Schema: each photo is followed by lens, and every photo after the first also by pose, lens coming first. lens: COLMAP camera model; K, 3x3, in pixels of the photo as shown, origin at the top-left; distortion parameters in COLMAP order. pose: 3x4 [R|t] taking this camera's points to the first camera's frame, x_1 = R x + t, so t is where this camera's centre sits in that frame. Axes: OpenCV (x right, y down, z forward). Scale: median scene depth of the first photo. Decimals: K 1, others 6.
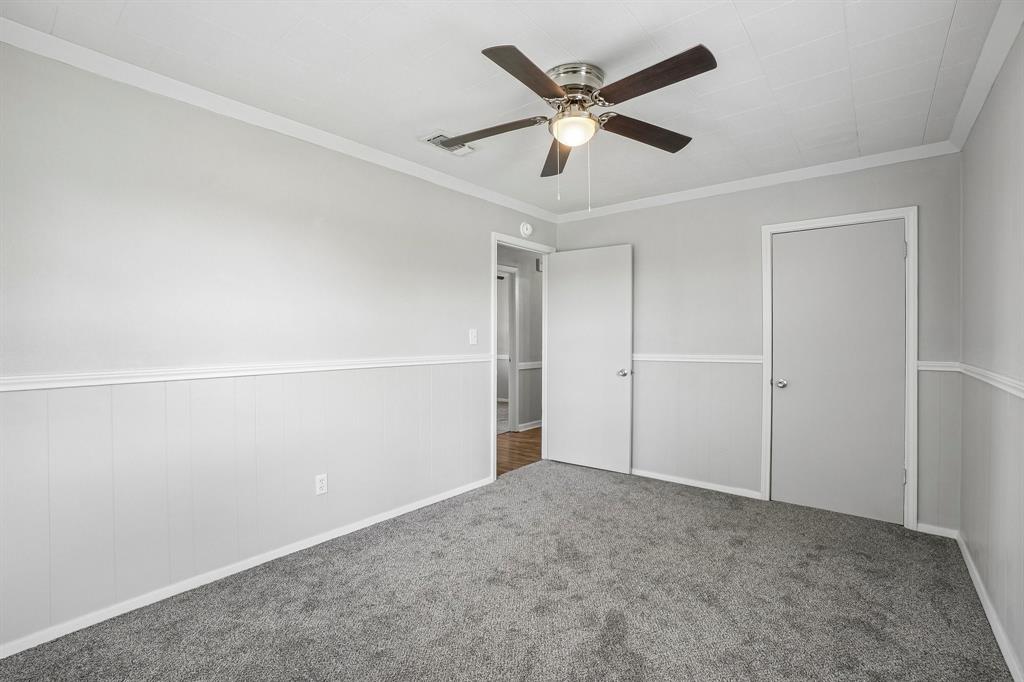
lens RADIAL K [[450.7, 0, 504.3], [0, 450.7, 340.9], [0, 0, 1]] dist [-0.064817, 0.022876]
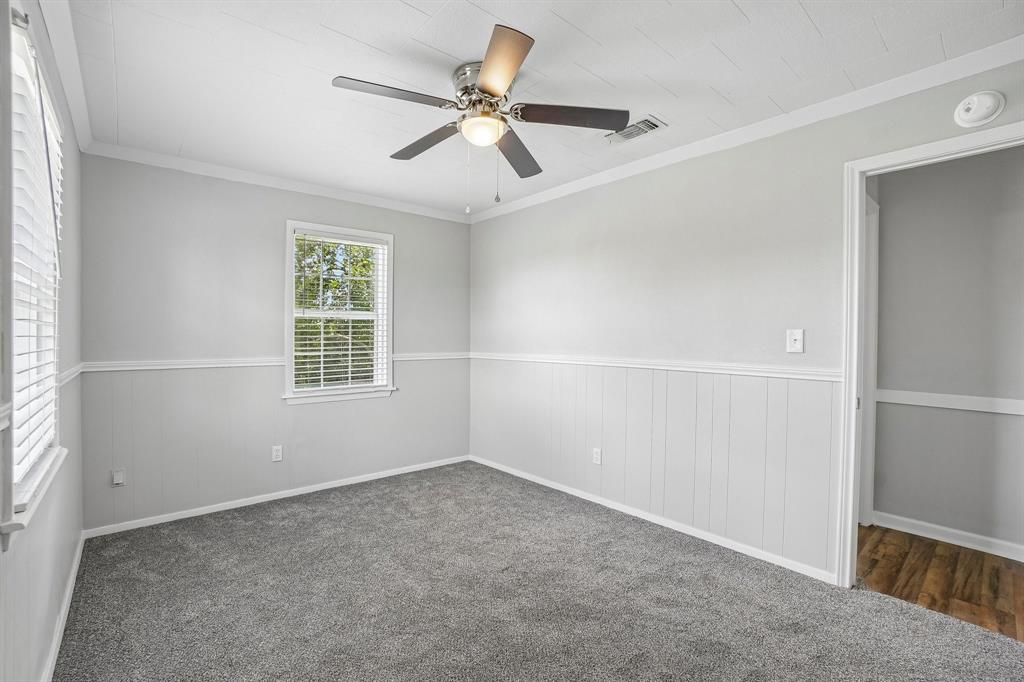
lens RADIAL K [[450.7, 0, 504.3], [0, 450.7, 340.9], [0, 0, 1]] dist [-0.064817, 0.022876]
pose [[-0.154261, 0.008635, -0.987992, 0.722068], [-0.015564, 0.999816, 0.011169, -0.010565], [0.987907, 0.017100, -0.154099, 0.768516]]
